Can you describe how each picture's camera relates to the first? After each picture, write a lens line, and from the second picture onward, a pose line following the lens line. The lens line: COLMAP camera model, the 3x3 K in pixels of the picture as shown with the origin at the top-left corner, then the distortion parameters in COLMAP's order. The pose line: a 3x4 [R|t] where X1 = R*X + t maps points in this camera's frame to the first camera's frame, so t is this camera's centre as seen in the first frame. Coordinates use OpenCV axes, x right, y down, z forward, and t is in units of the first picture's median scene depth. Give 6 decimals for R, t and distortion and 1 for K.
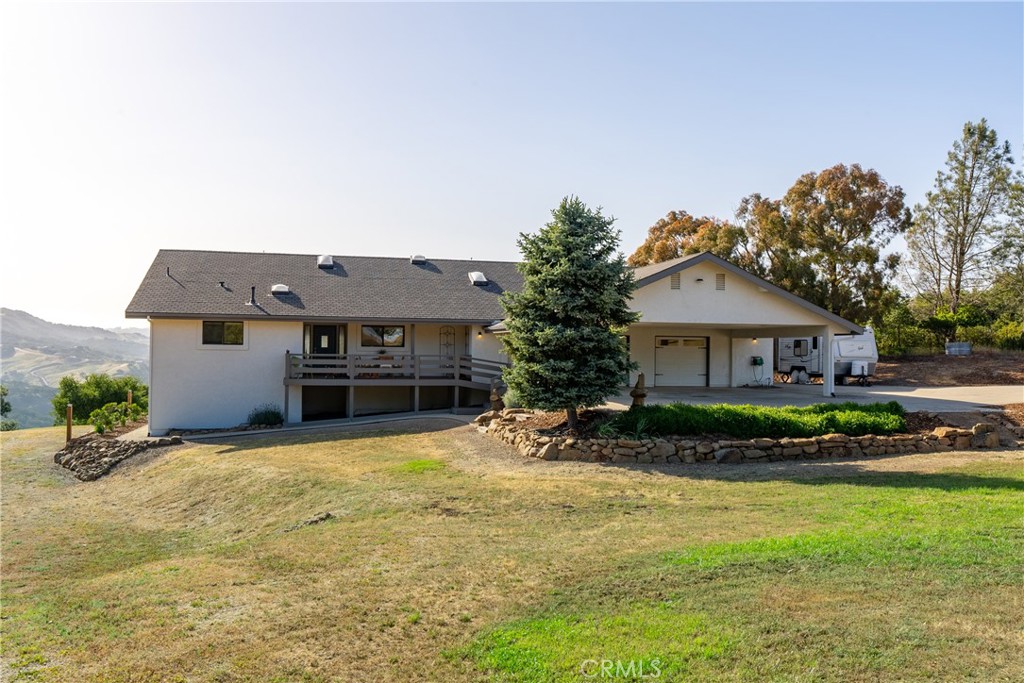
lens RADIAL K [[874.2, 0, 516.1], [0, 874.2, 332.5], [0, 0, 1]] dist [-0.001360, 0.024526]
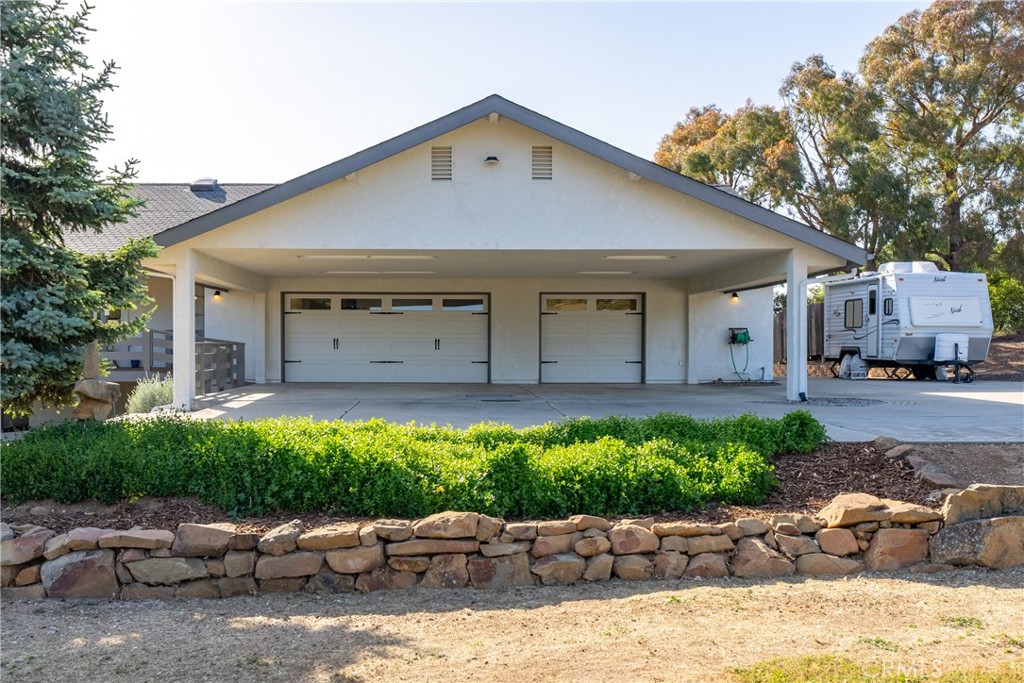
lens RADIAL K [[1010.9, 0, 474.2], [0, 1010.9, 358.2], [0, 0, 1]] dist [0.022087, 0.000000]
pose [[0.975766, -0.006837, -0.218712, 0.254157], [0.013143, 0.999538, 0.027391, 0.027172], [0.218424, -0.029602, 0.975405, 0.356352]]
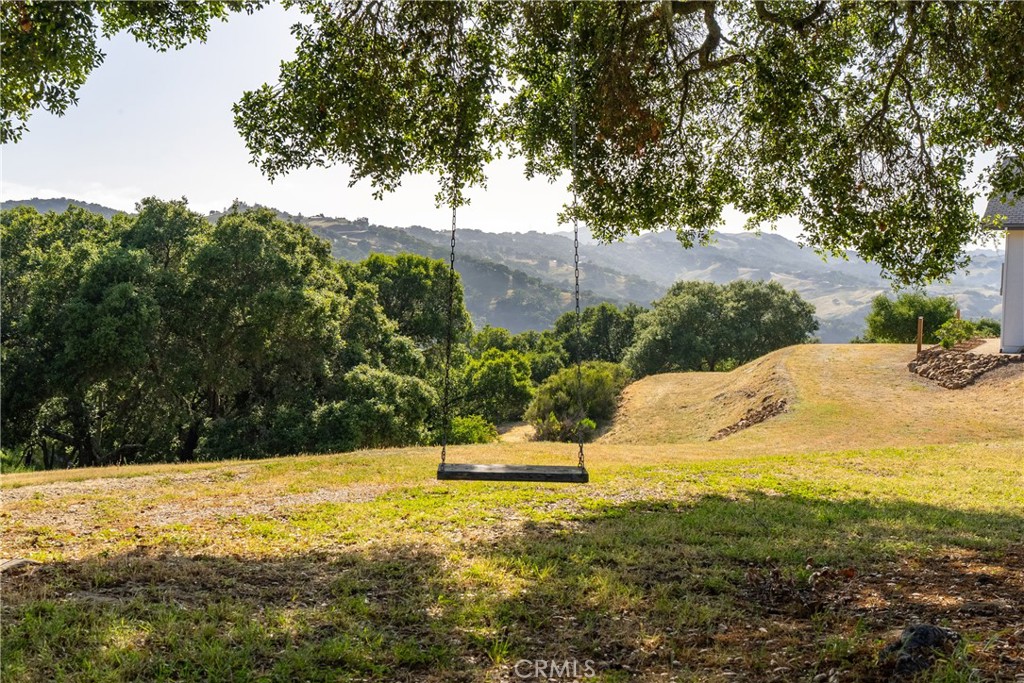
lens RADIAL K [[1010.9, 0, 515.9], [0, 1010.9, 341.0], [0, 0, 1]] dist [0.022087, 0.000000]
pose [[0.727247, 0.049168, -0.684612, -0.034426], [0.008203, 0.996737, 0.080299, 0.009264], [0.686327, -0.064013, 0.724471, -0.155990]]
